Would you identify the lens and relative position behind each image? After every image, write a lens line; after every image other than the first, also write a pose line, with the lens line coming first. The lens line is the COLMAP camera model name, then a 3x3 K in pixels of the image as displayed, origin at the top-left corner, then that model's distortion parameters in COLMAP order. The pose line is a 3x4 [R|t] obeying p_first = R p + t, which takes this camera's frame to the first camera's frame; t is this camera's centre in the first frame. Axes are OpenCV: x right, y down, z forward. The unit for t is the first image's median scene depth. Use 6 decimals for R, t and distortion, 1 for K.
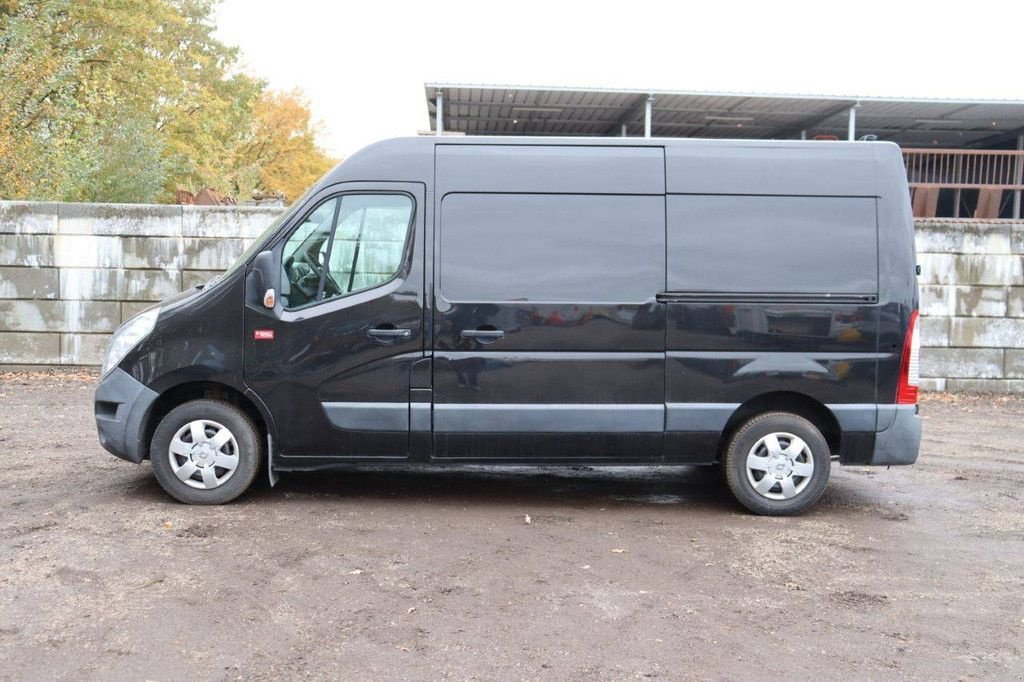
lens RADIAL K [[1215.2, 0, 492.2], [0, 1215.2, 334.8], [0, 0, 1]] dist [-0.024856, 0.000000]
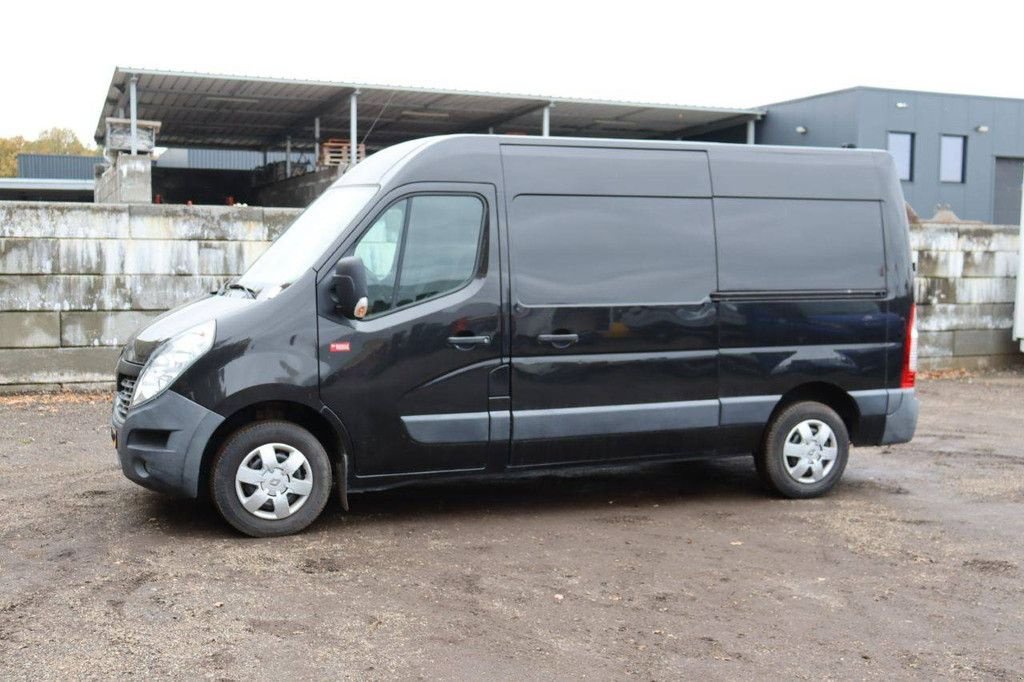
lens RADIAL K [[1215.2, 0, 535.9], [0, 1215.2, 339.4], [0, 0, 1]] dist [-0.024856, 0.000000]
pose [[0.937414, -0.034538, 0.346500, -0.363818], [0.031093, 0.999396, 0.015499, -0.015247], [-0.346826, -0.003755, 0.937922, 0.080497]]
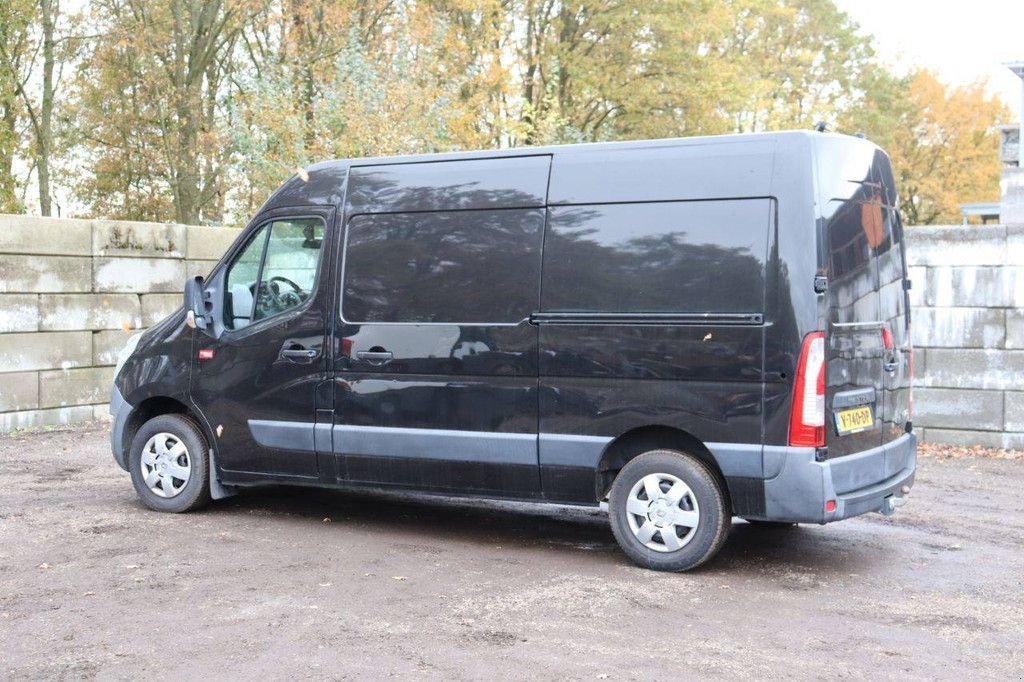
lens RADIAL K [[1497.6, 0, 514.2], [0, 1497.6, 345.9], [0, 0, 1]] dist [0.123599, 0.000000]
pose [[0.846996, 0.007761, -0.531543, 0.728660], [-0.023890, 0.999439, -0.023475, 0.017281], [0.531063, 0.032582, 0.846706, 0.031000]]
